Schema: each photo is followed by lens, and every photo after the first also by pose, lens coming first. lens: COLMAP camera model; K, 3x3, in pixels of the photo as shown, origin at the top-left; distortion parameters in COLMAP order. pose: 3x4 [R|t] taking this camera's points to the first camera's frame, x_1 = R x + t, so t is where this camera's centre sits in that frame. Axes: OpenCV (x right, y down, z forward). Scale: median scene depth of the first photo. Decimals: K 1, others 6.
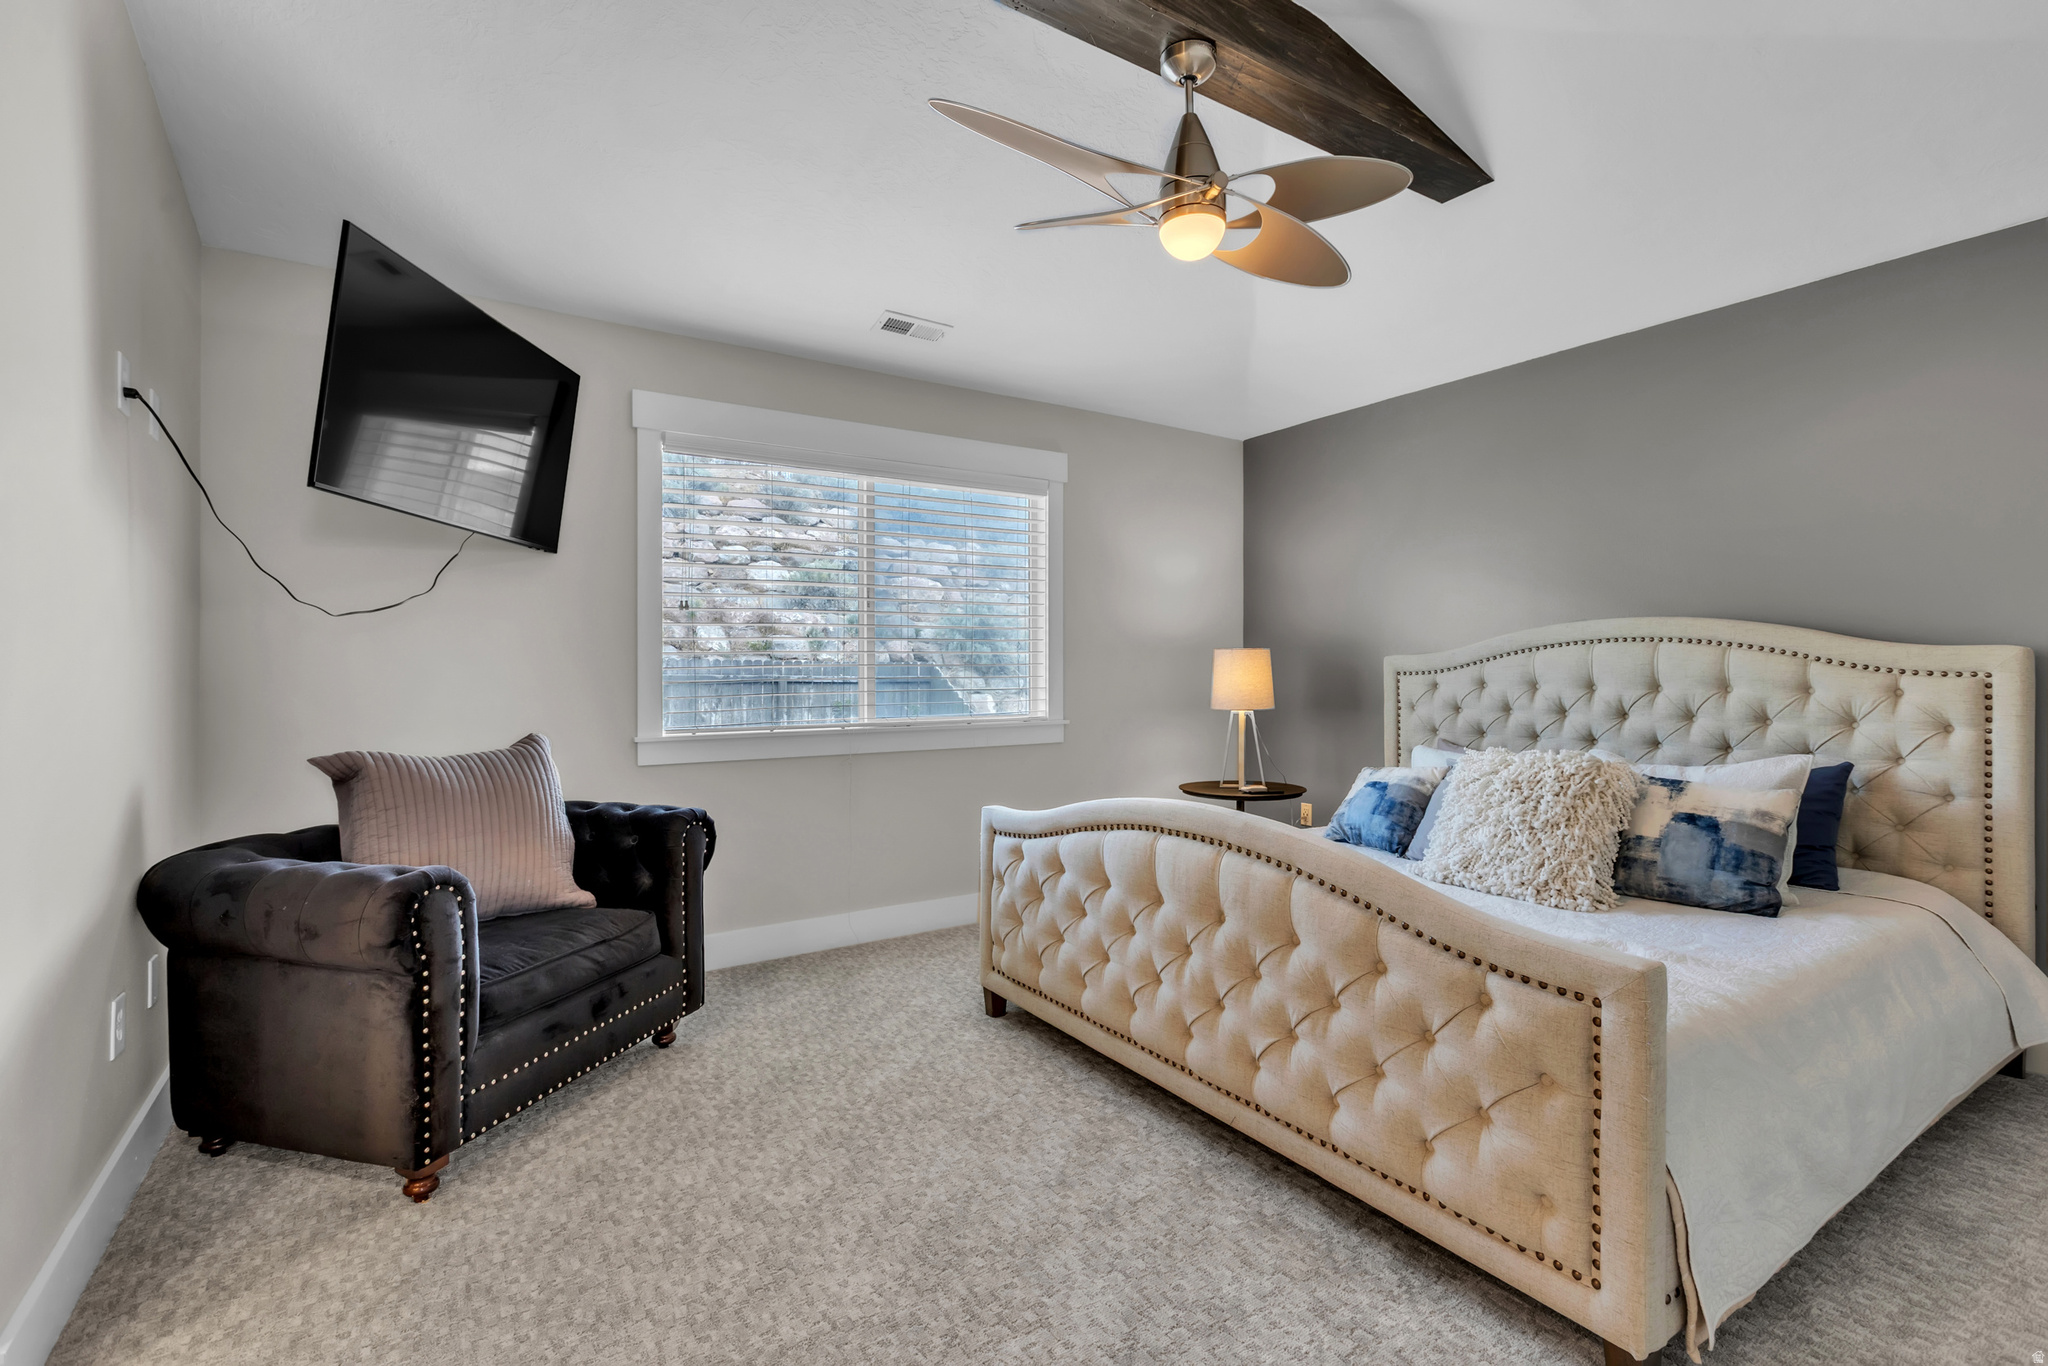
lens RADIAL K [[931.6, 0, 1027.0], [0, 931.6, 751.2], [0, 0, 1]] dist [-0.000780, 0.000107]
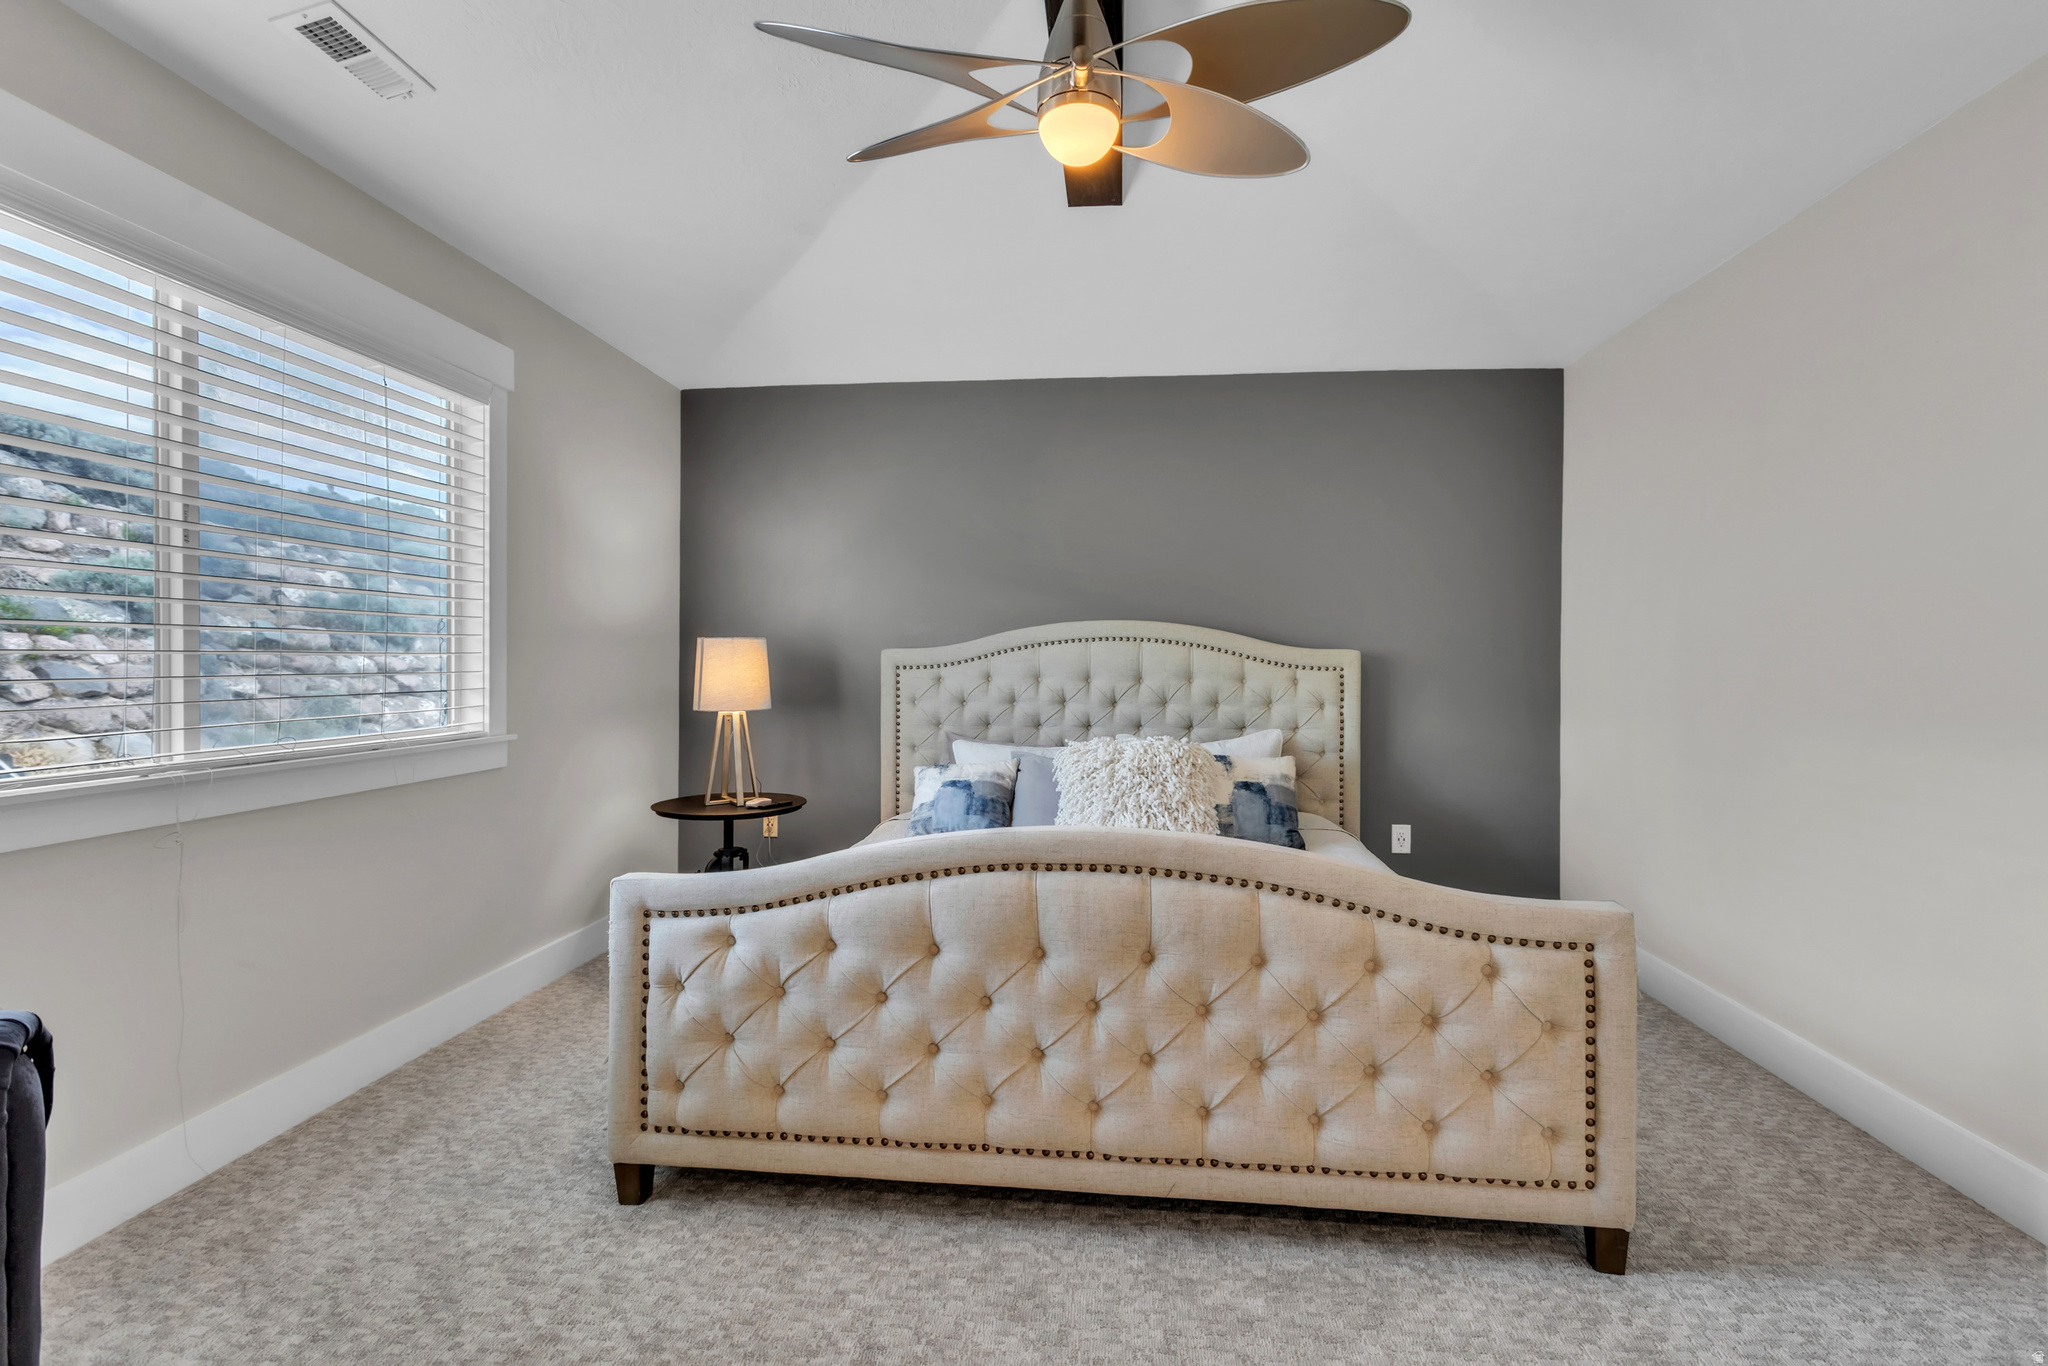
lens RADIAL K [[922.0, 0, 1026.2], [0, 922.0, 720.7], [0, 0, 1]] dist [0.003270, 0.000298]
pose [[0.630487, -0.044010, 0.774951, -0.380574], [0.063417, 0.997974, 0.005081, -0.035084], [-0.773605, 0.045941, 0.632001, 0.416639]]
